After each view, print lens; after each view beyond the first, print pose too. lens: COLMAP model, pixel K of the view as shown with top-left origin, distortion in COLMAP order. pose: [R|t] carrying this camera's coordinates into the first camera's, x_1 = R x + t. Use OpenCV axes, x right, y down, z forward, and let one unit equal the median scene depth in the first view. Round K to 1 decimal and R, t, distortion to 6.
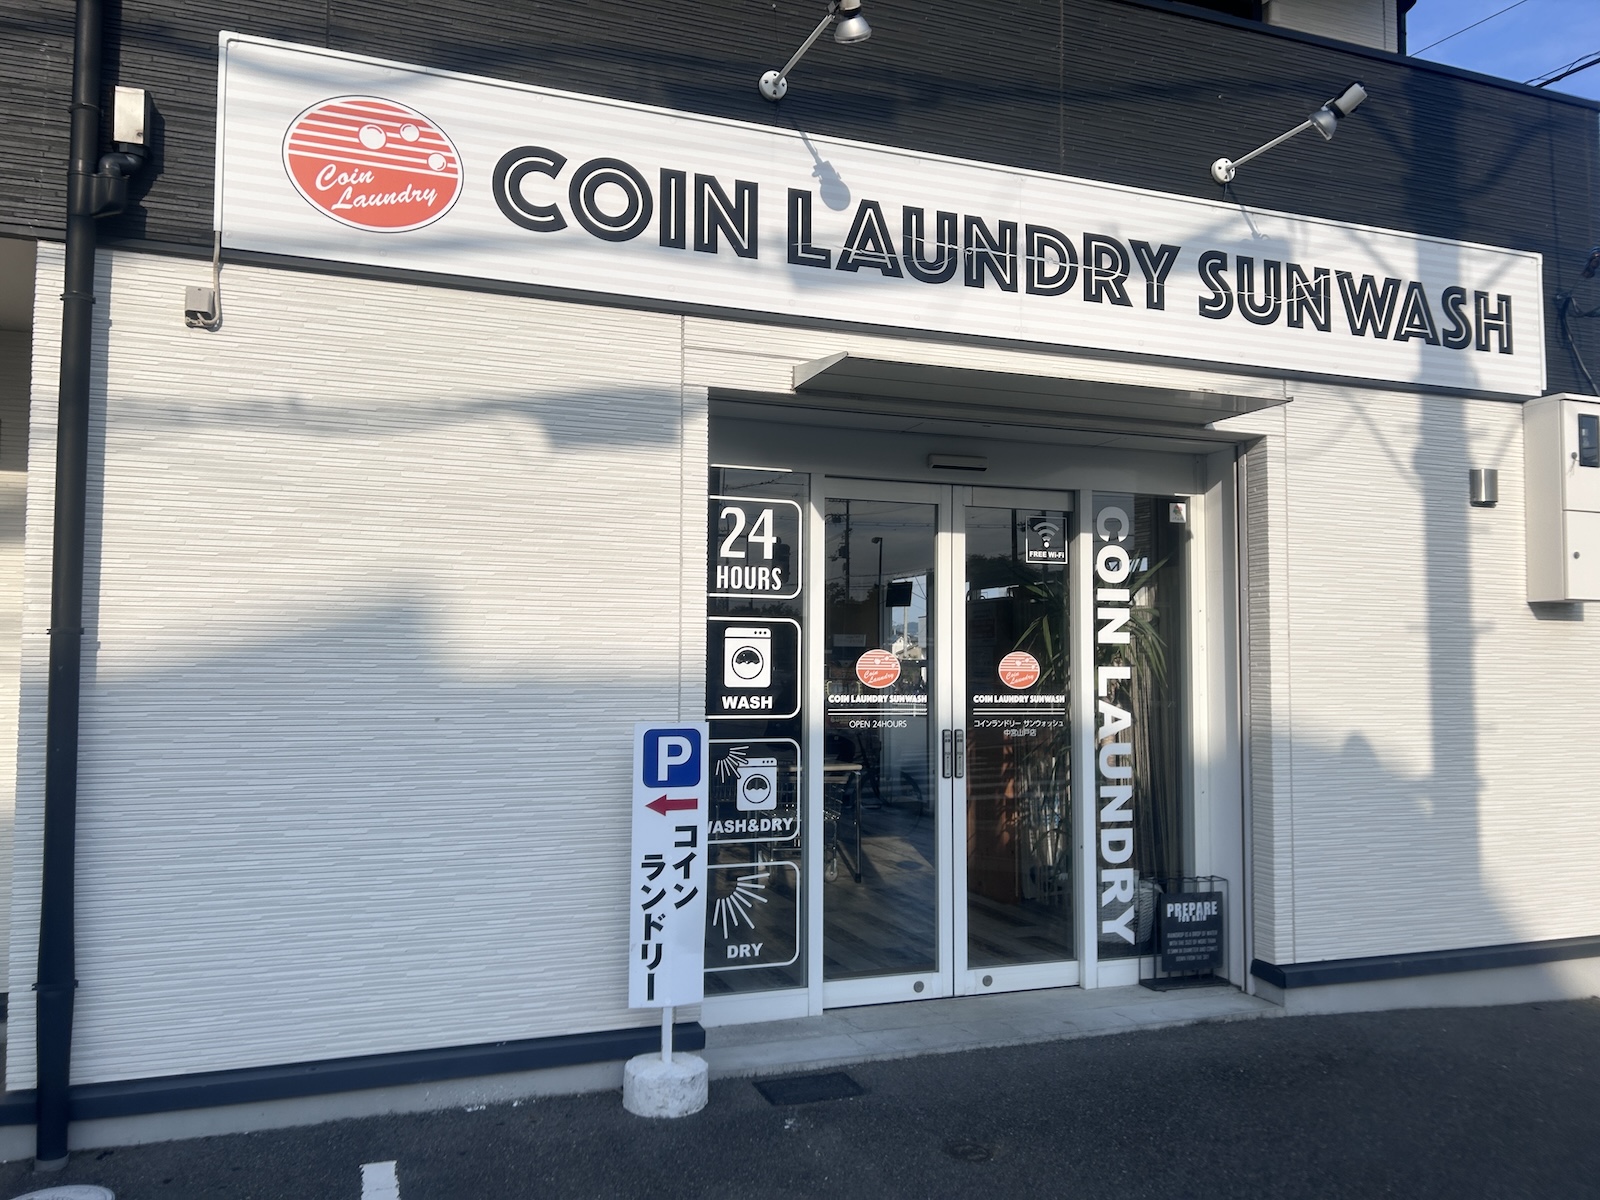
lens RADIAL K [[1201.9, 0, 800.0], [0, 1201.9, 600.0], [0, 0, 1]] dist [0.069600, -0.119217]
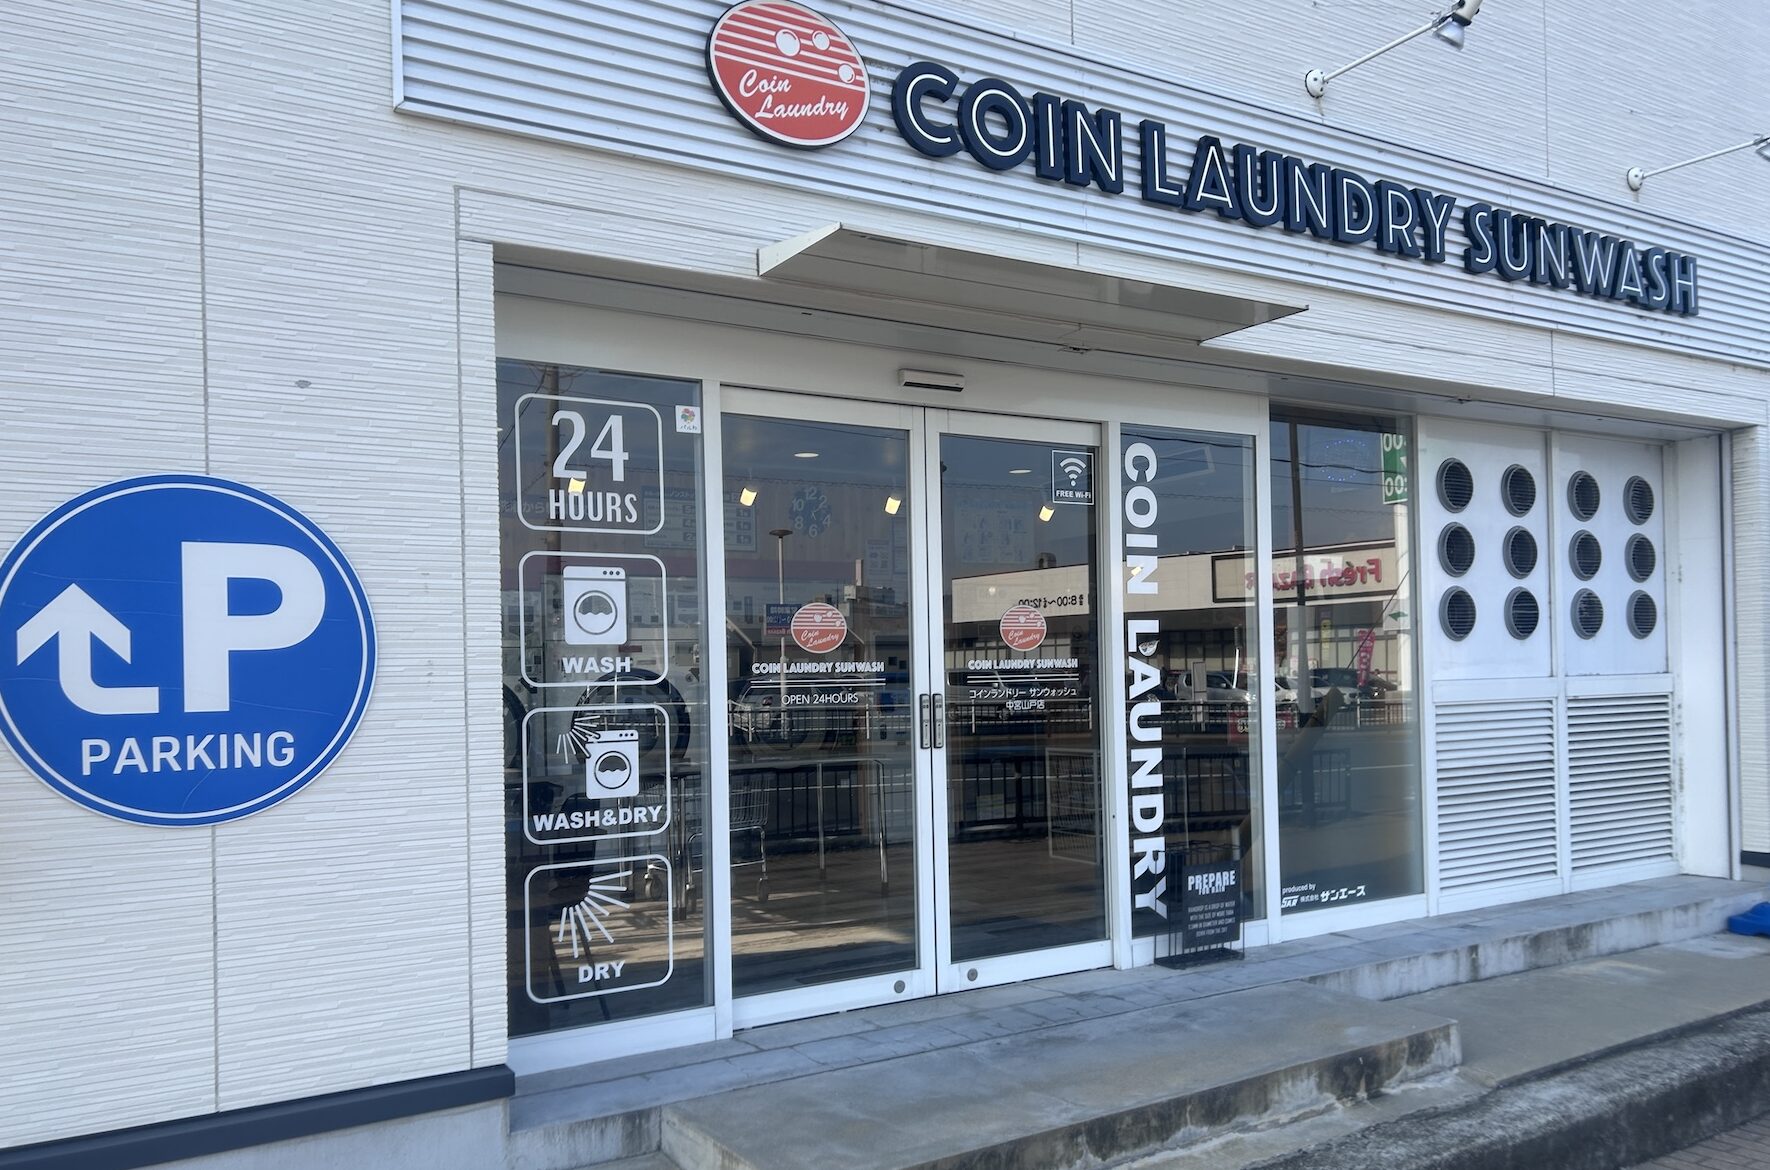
lens RADIAL K [[1582.1, 0, 885.0], [0, 1582.1, 585.0], [0, 0, 1]] dist [-0.112464, 0.192074]
pose [[0.959123, 0.012053, 0.282732, -0.258969], [-0.020790, 0.999394, 0.027922, -0.000175], [-0.282224, -0.032659, 0.958793, -0.078271]]
